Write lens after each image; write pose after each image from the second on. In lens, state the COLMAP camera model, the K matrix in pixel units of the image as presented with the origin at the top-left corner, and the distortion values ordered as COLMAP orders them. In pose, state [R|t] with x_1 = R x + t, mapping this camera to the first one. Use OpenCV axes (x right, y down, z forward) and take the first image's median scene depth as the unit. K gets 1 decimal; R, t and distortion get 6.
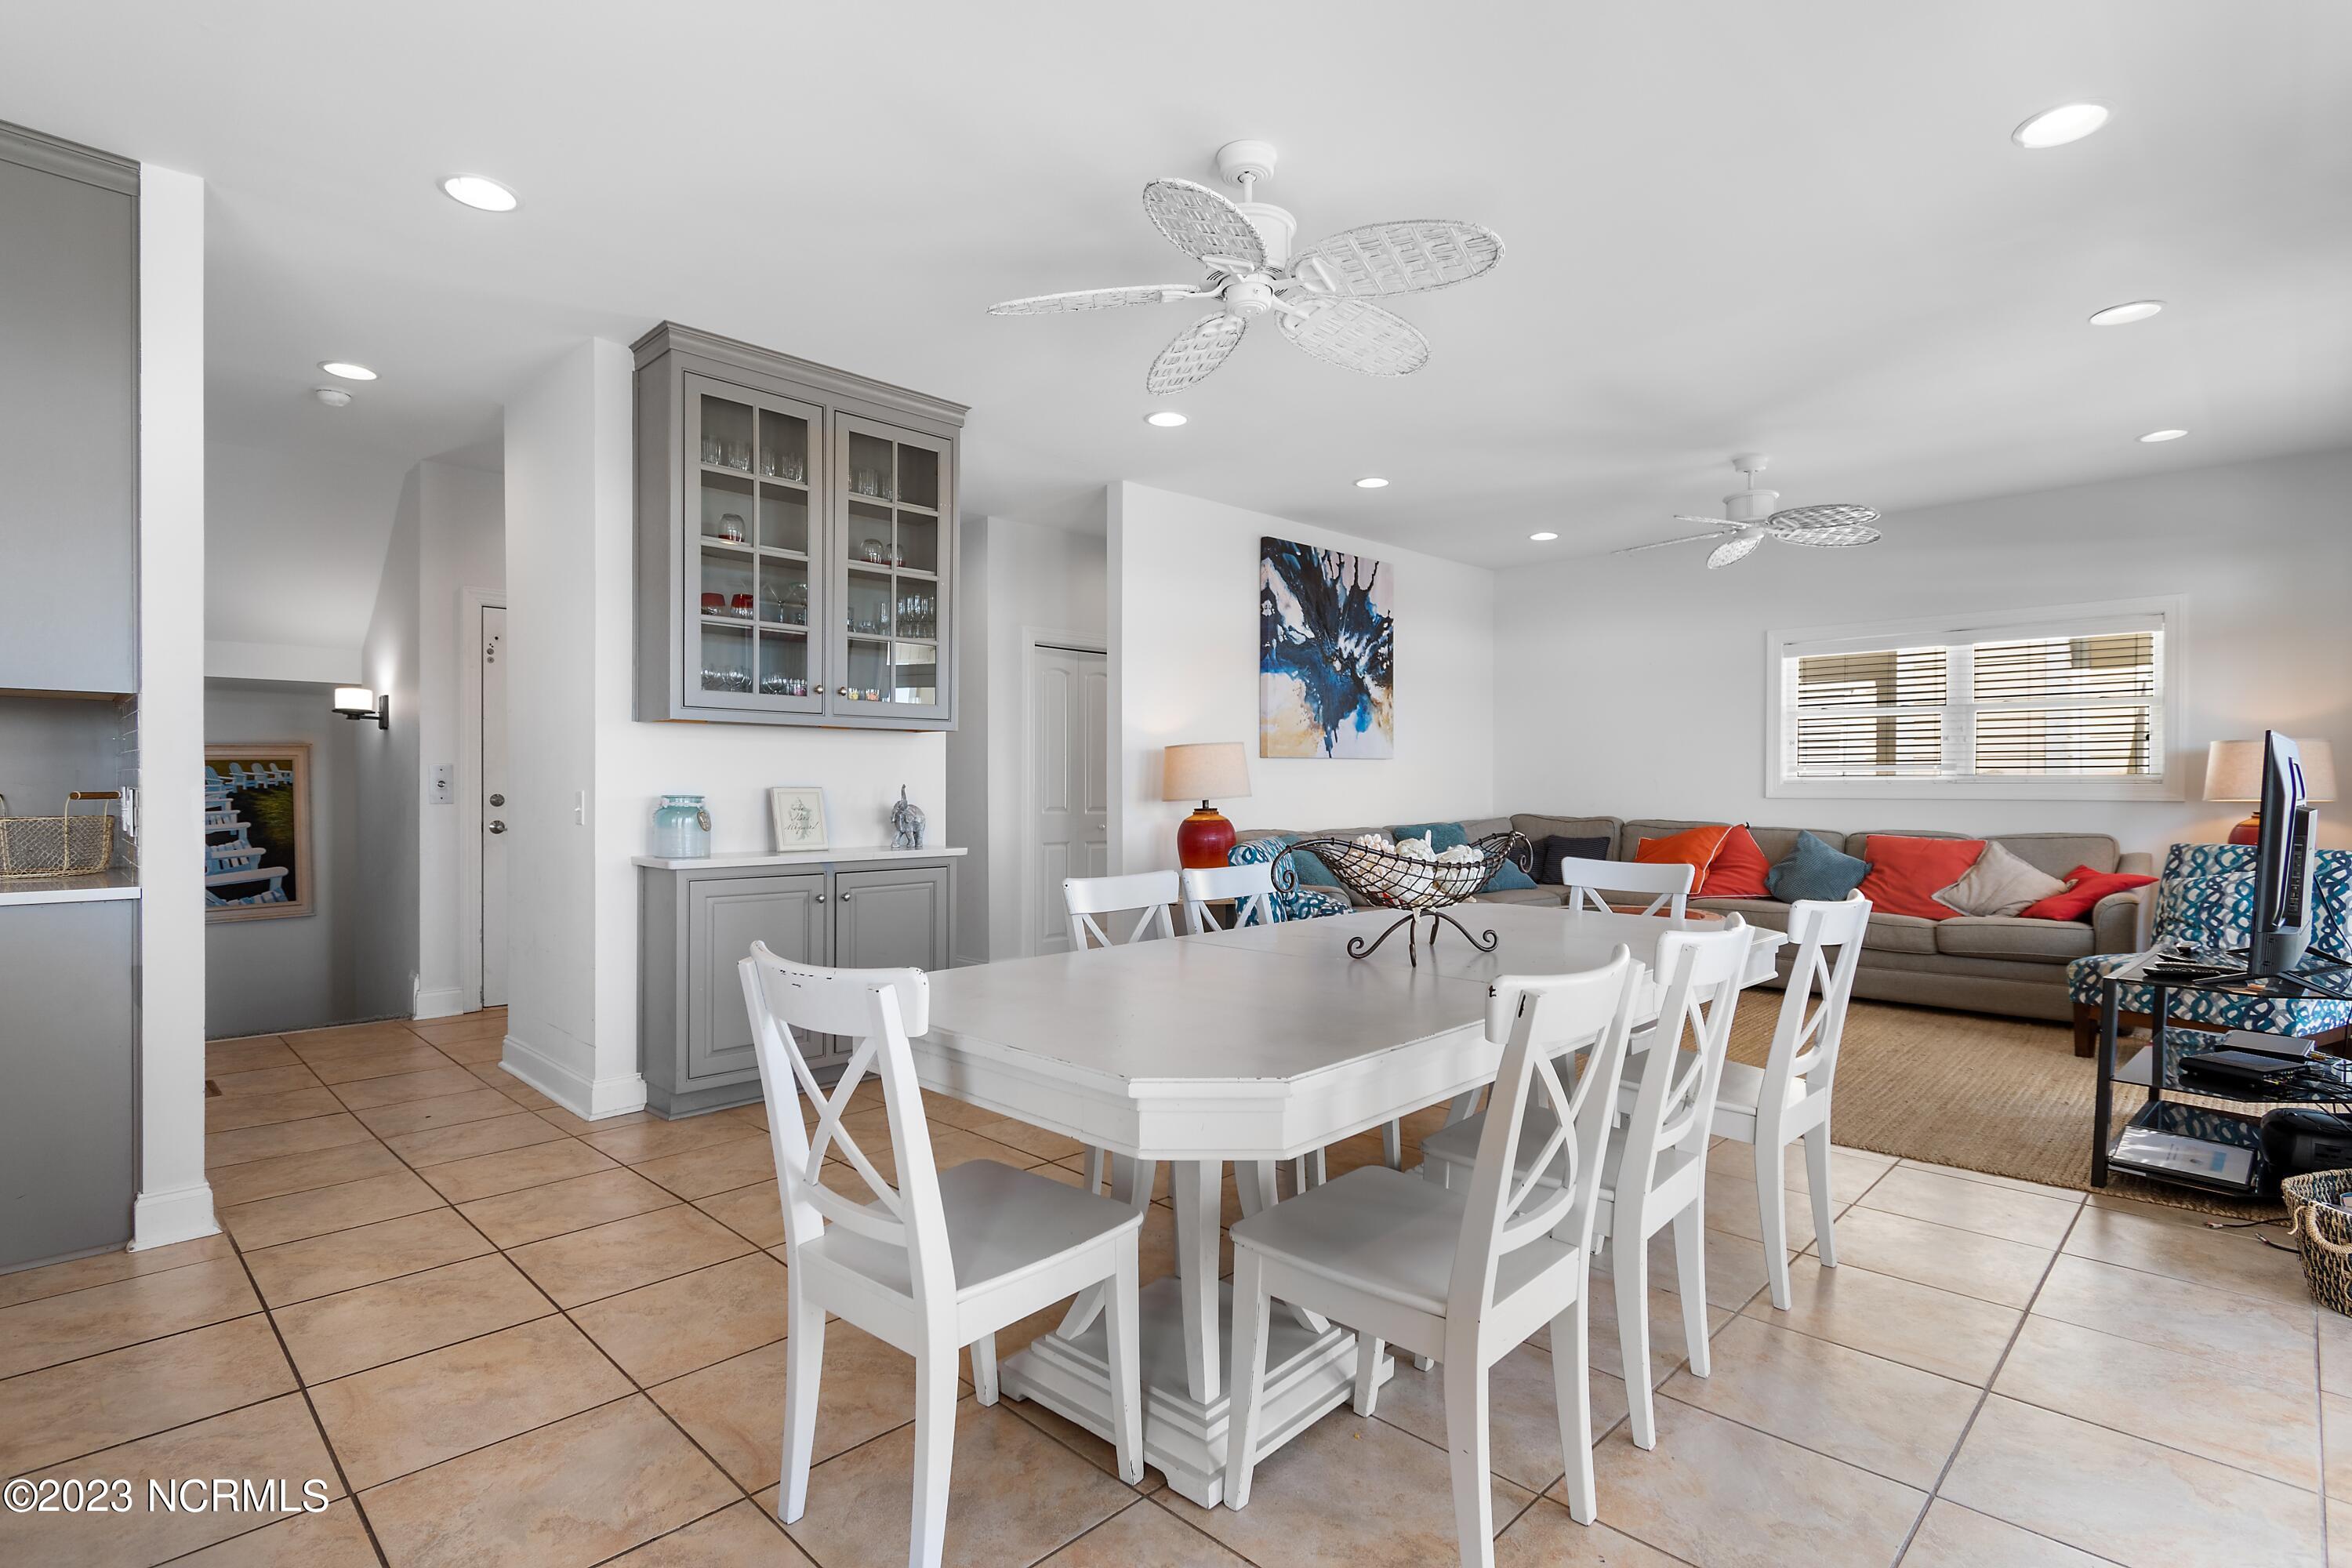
lens RADIAL K [[1144.3, 0, 1176.0], [0, 1144.3, 784.0], [0, 0, 1]] dist [-0.002415, -0.000817]
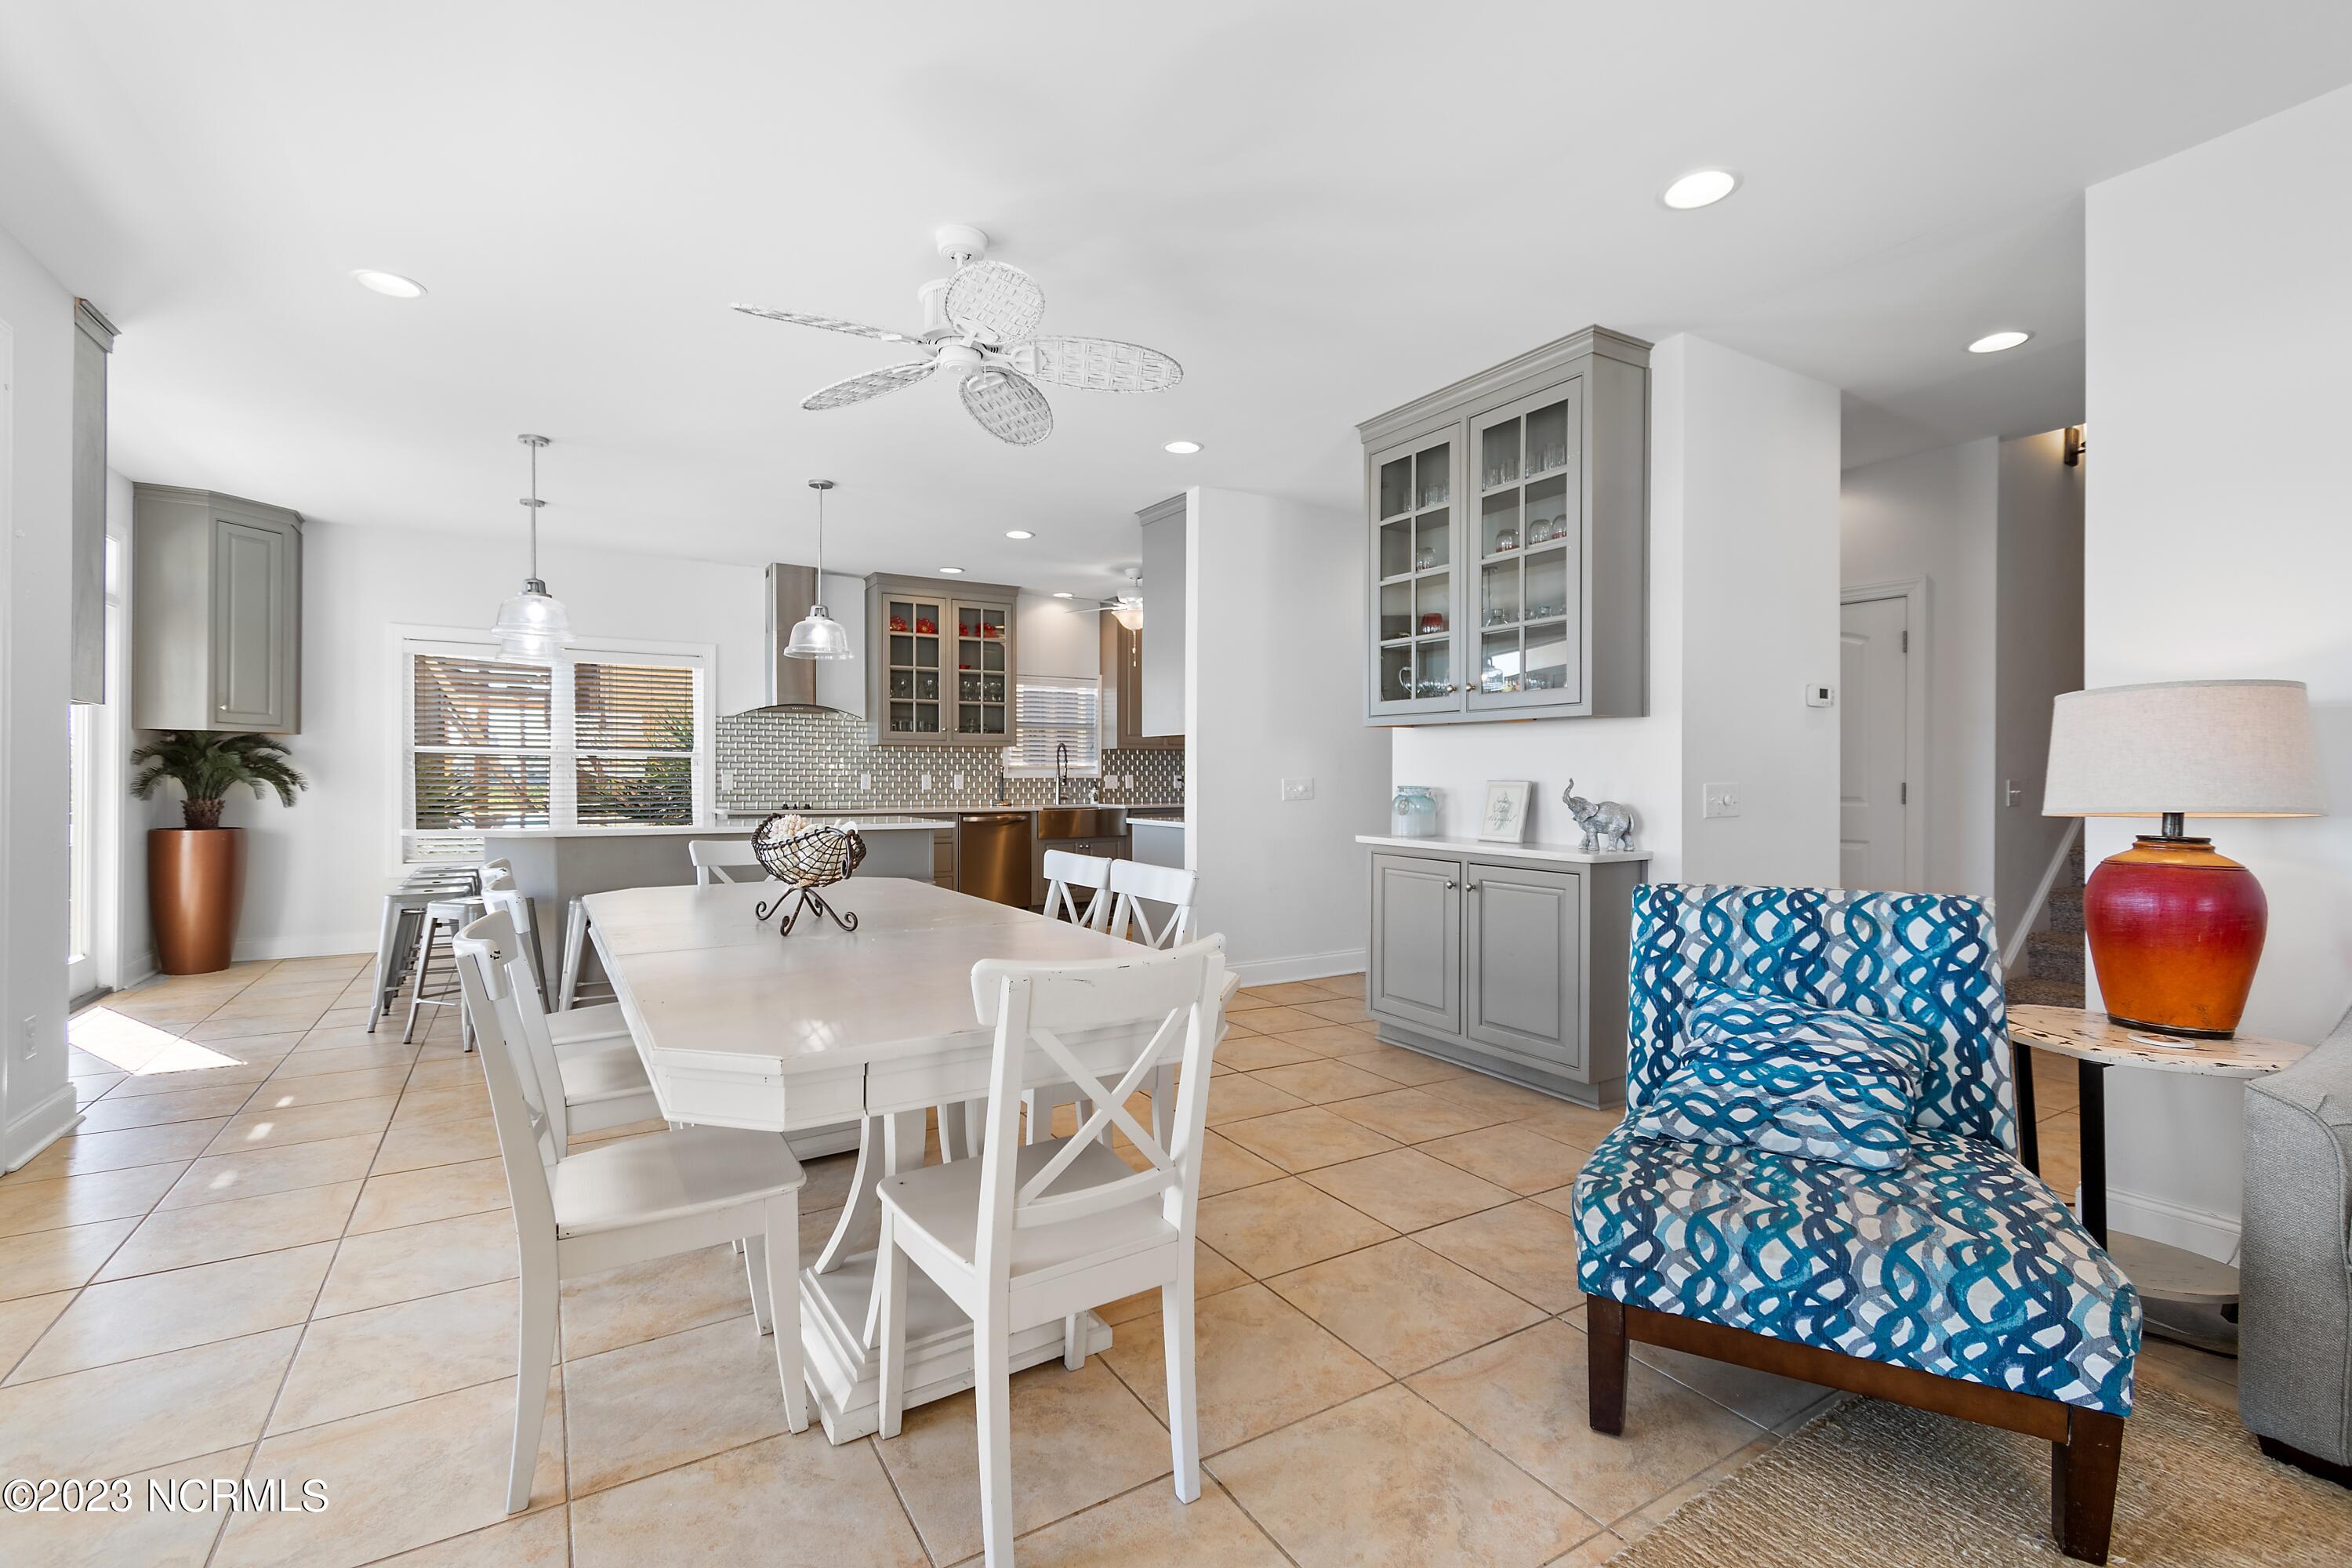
lens RADIAL K [[996.7, 0, 1144.1], [0, 996.7, 766.9], [0, 0, 1]] dist [0.001176, -0.000001]
pose [[-0.251133, -0.005344, -0.967938, 0.464189], [-0.001328, 0.999986, -0.005177, -0.003256], [0.967952, -0.000014, -0.251137, 0.671406]]
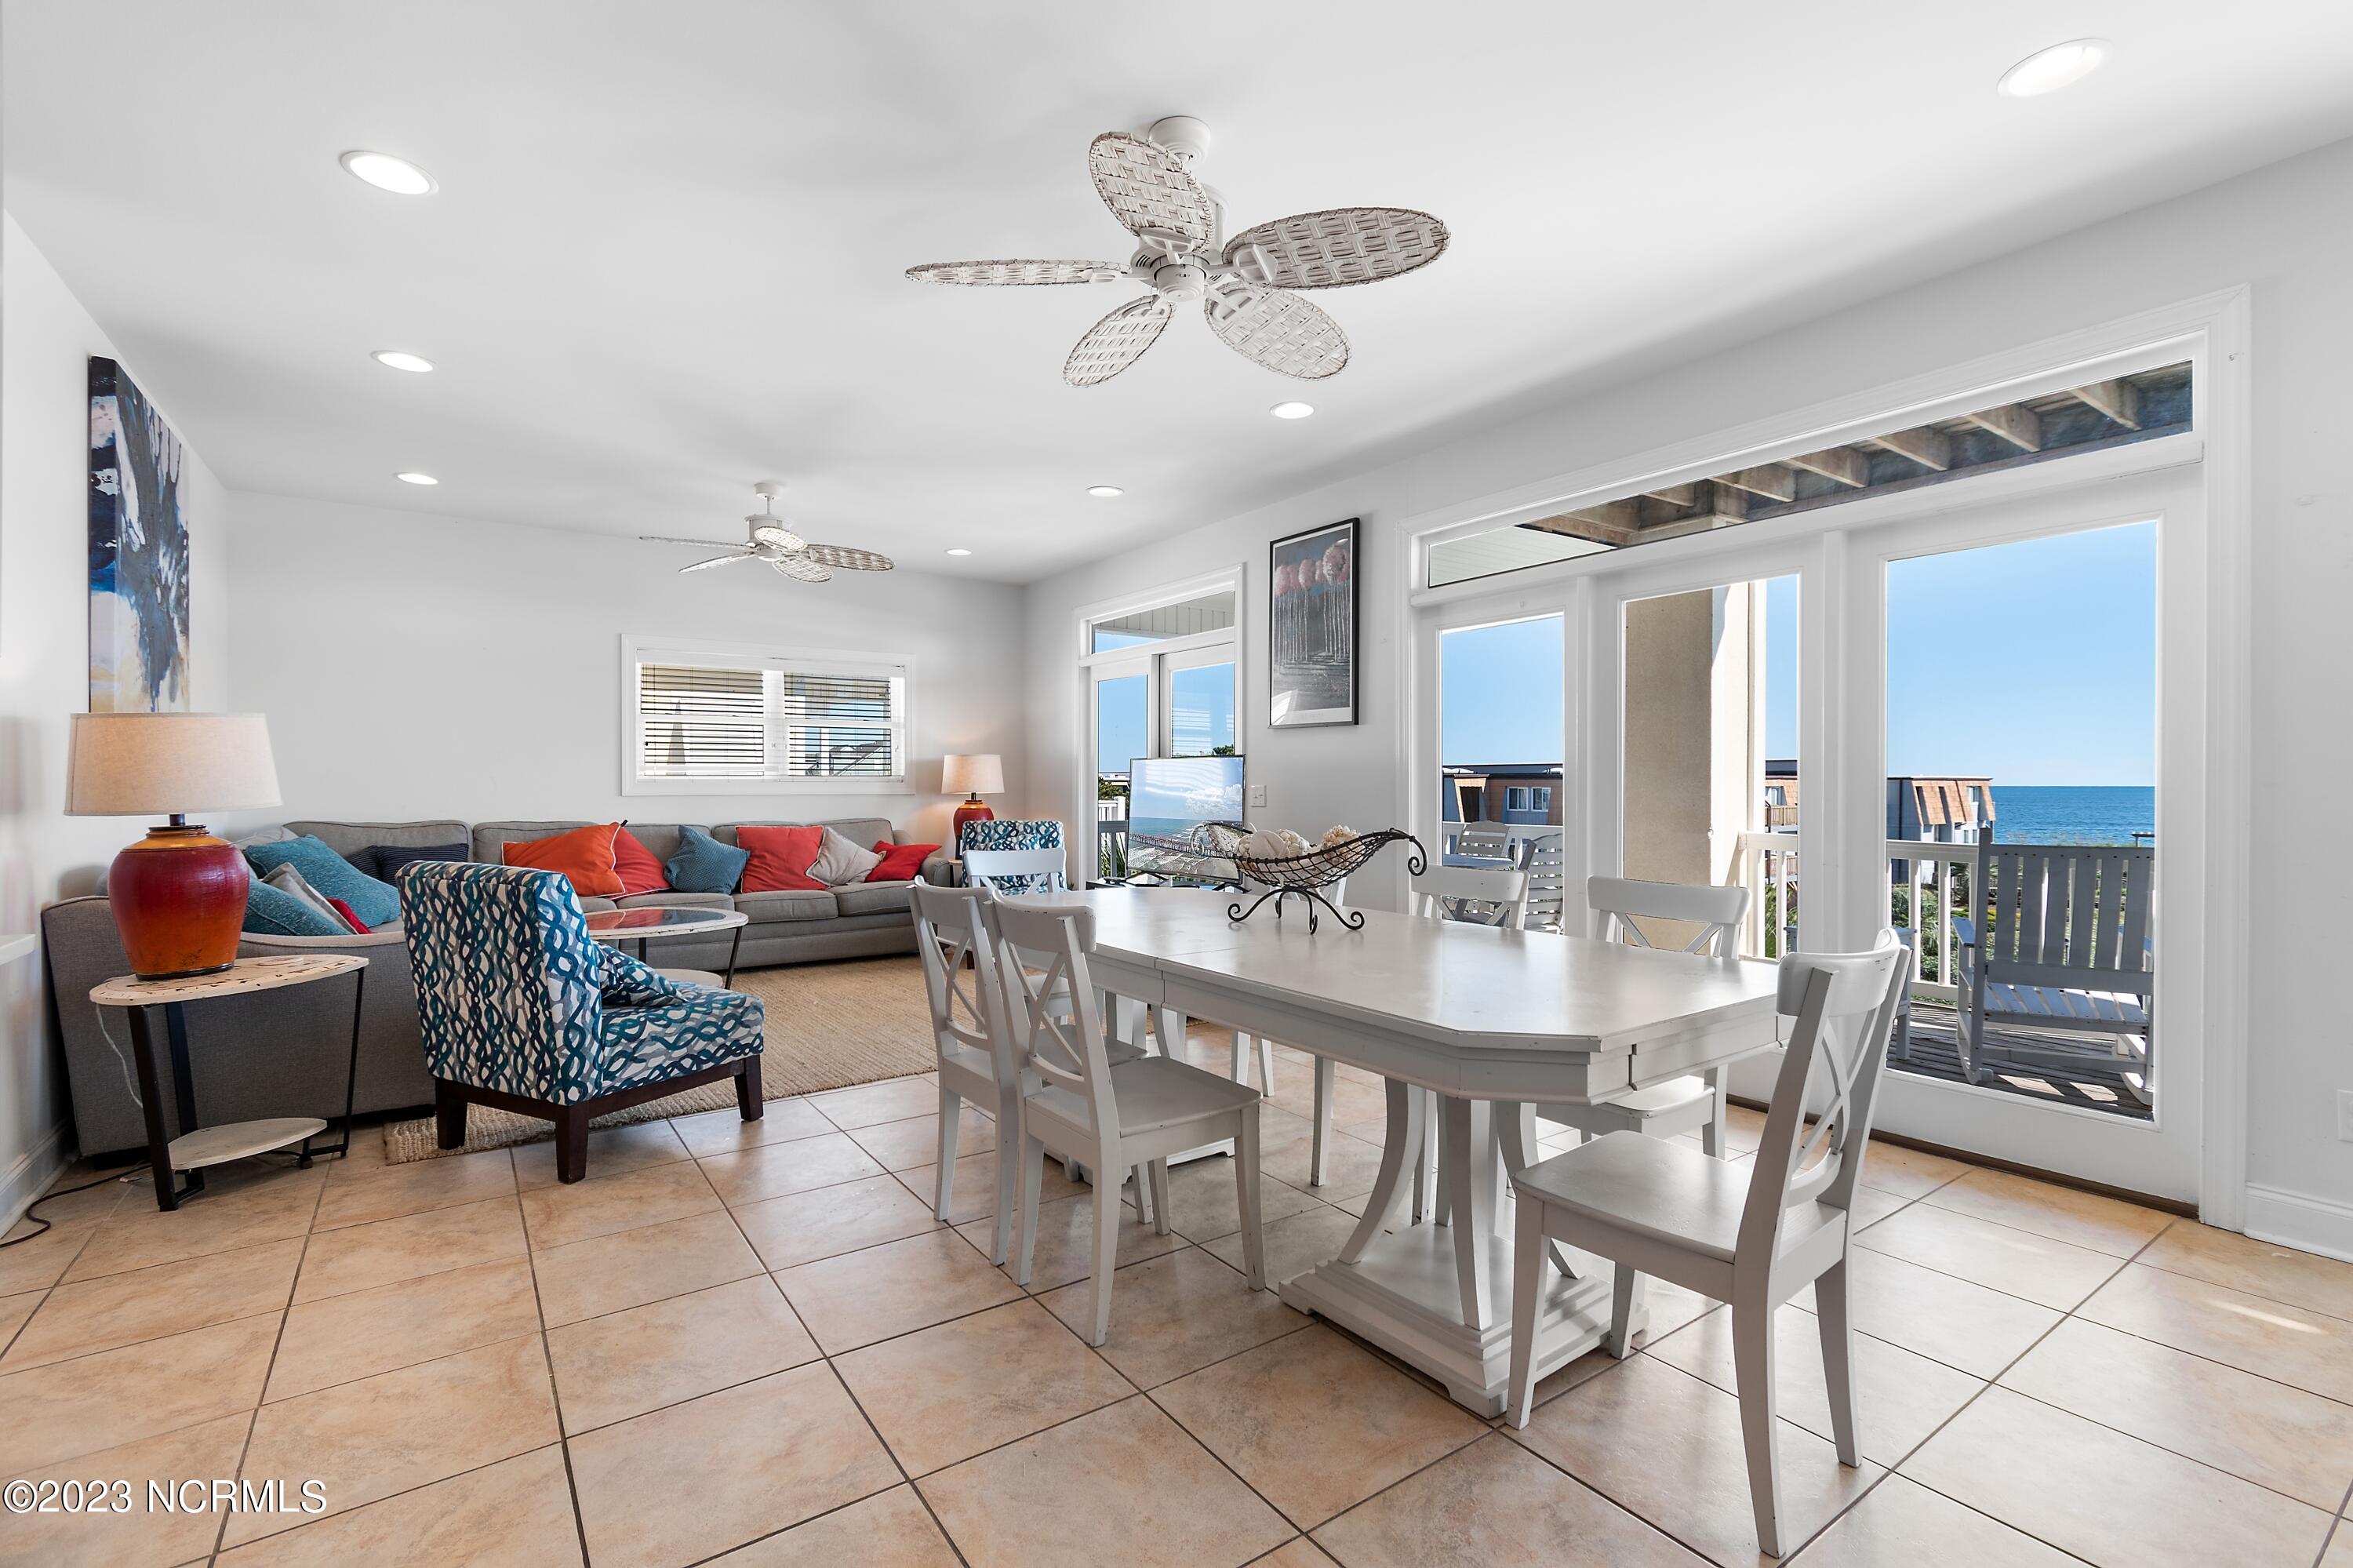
lens RADIAL K [[1039.3, 0, 1174.1], [0, 1039.3, 790.2], [0, 0, 1]] dist [0.006233, -0.000440]
pose [[0.181457, -0.008118, 0.983365, -0.372559], [-0.001016, 0.999964, 0.008443, -0.001587], [-0.983398, -0.002531, 0.181443, 0.397748]]
